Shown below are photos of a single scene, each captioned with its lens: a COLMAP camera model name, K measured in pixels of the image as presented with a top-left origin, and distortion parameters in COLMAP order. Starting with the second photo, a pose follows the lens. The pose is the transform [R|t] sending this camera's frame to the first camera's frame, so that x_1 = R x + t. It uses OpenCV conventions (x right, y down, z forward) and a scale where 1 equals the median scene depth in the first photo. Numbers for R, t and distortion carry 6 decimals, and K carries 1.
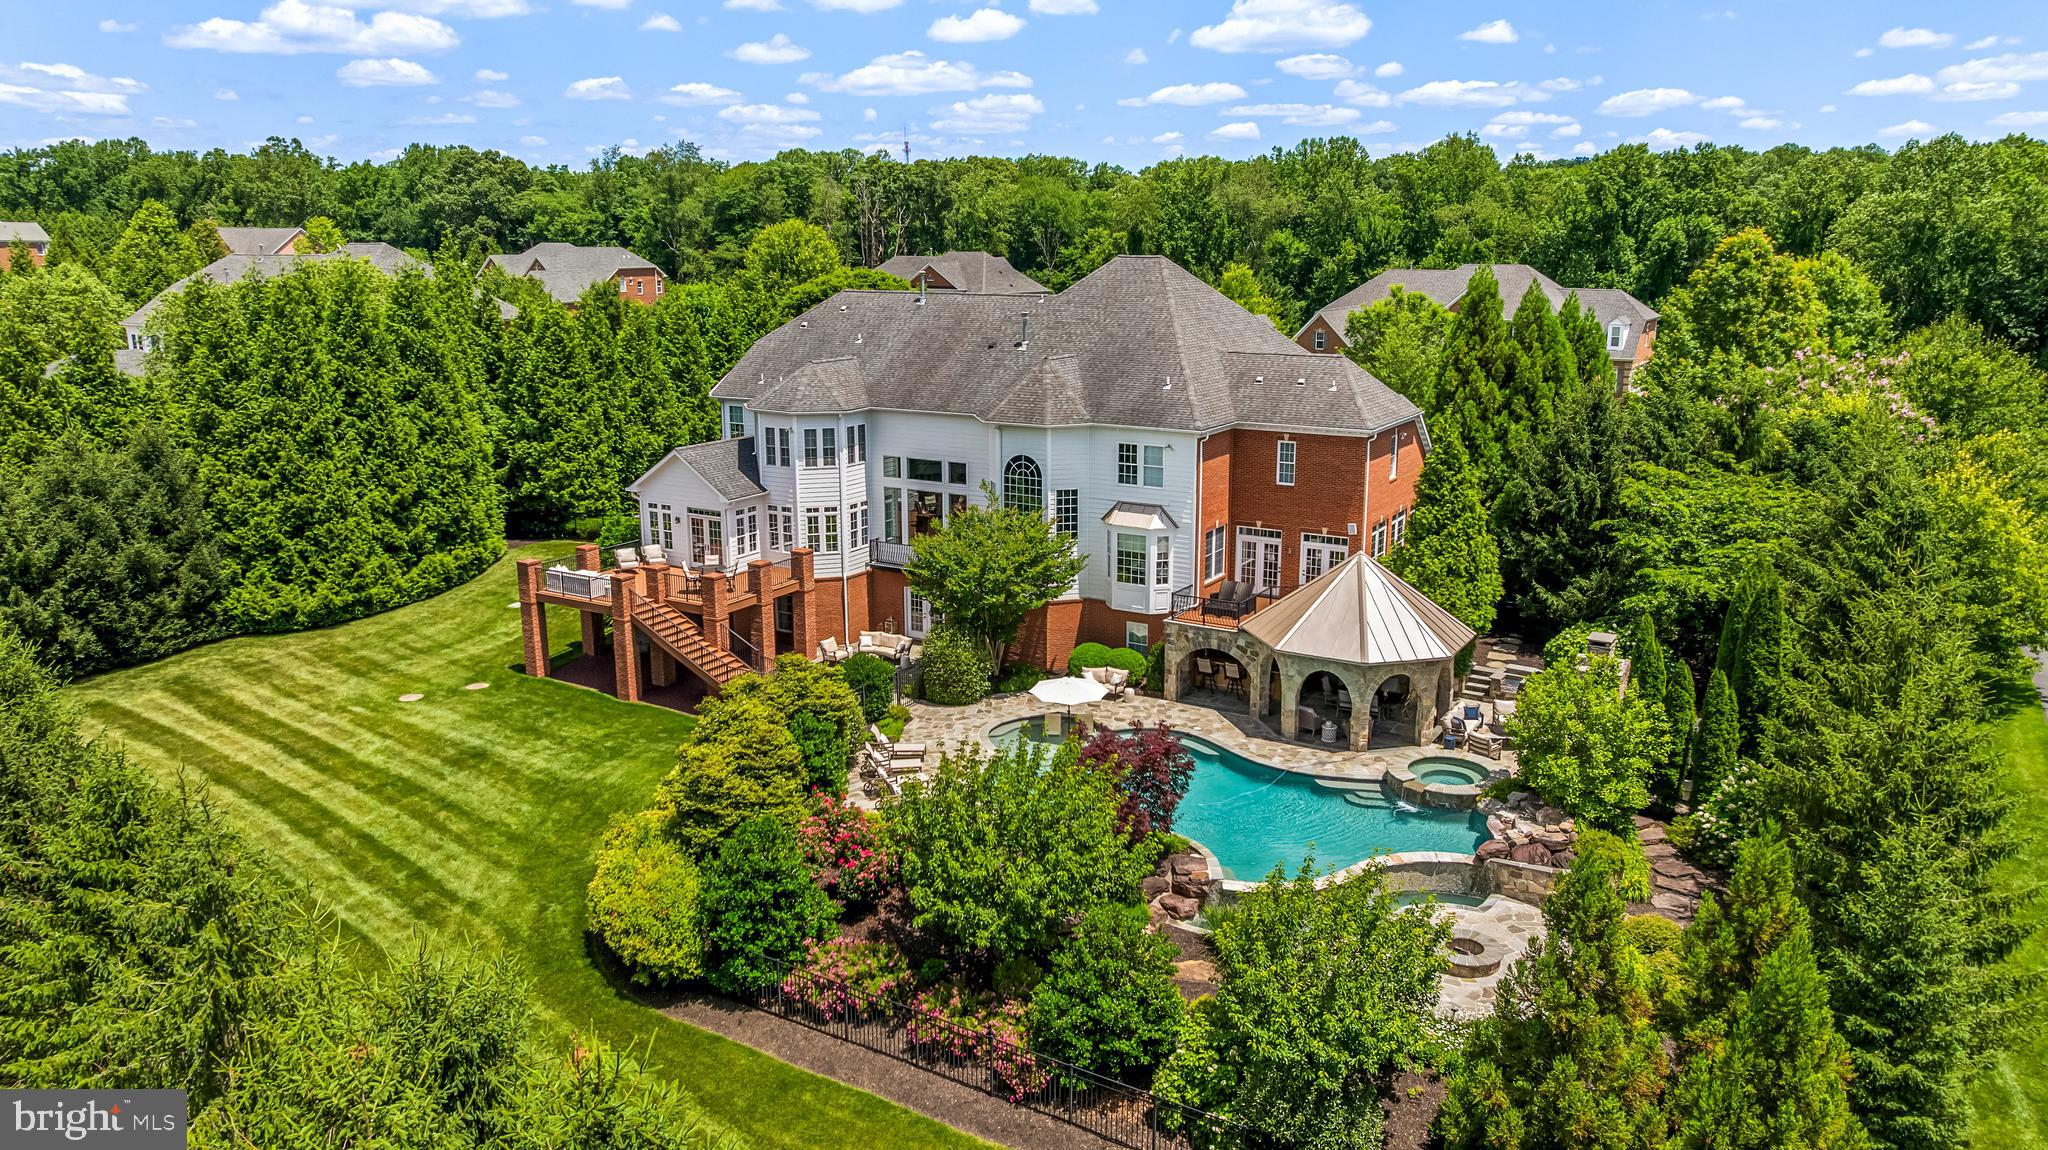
lens RADIAL K [[1422.2, 0, 1032.0], [0, 1422.2, 567.9], [0, 0, 1]] dist [-0.016354, 0.001249]
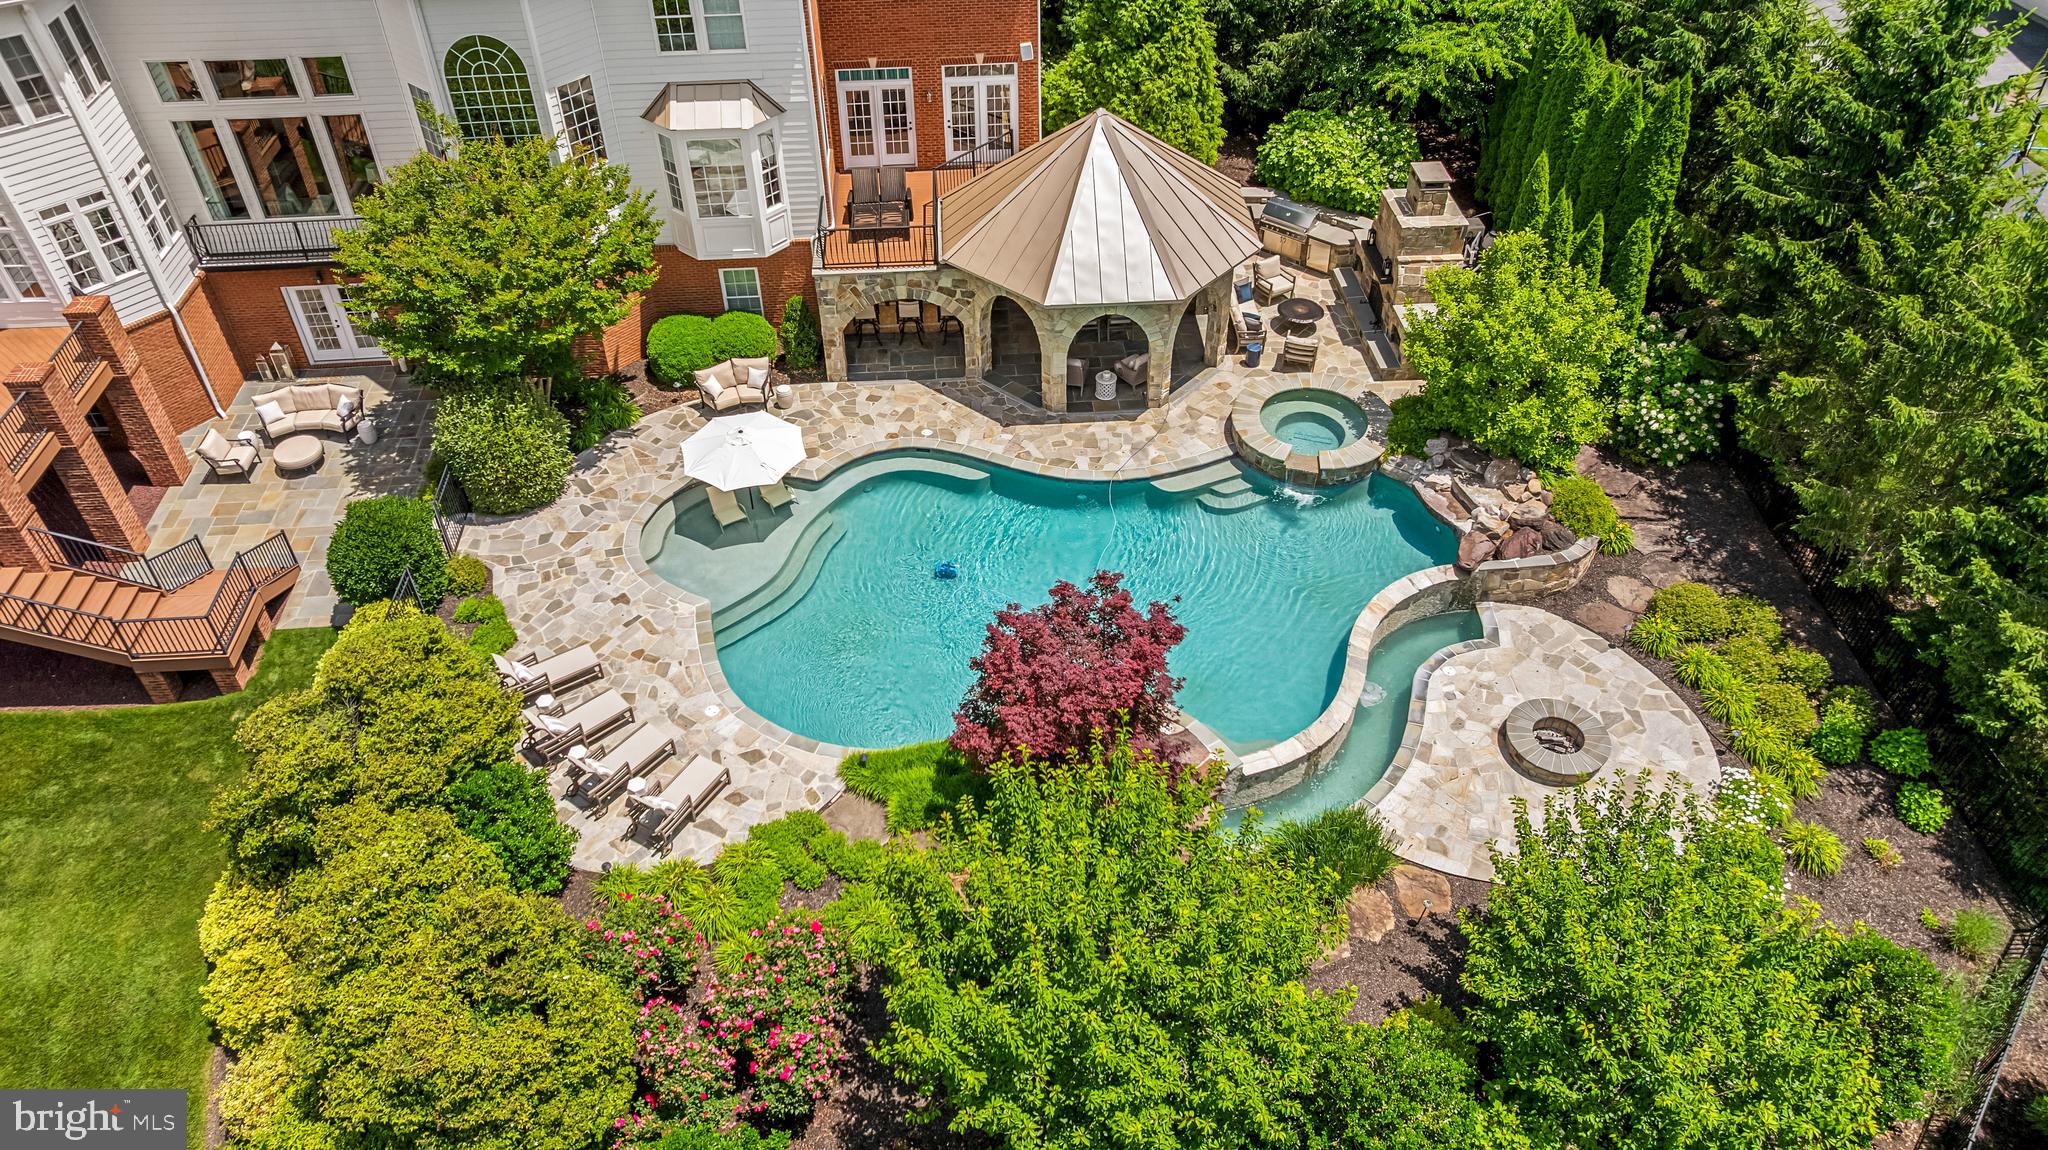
lens RADIAL K [[1422.2, 0, 1032.0], [0, 1422.2, 567.9], [0, 0, 1]] dist [-0.016354, 0.001249]
pose [[0.823960, -0.379779, 0.420544, -0.136954], [0.137692, 0.854108, 0.501539, -0.148595], [-0.549664, -0.355342, 0.756043, 0.405443]]
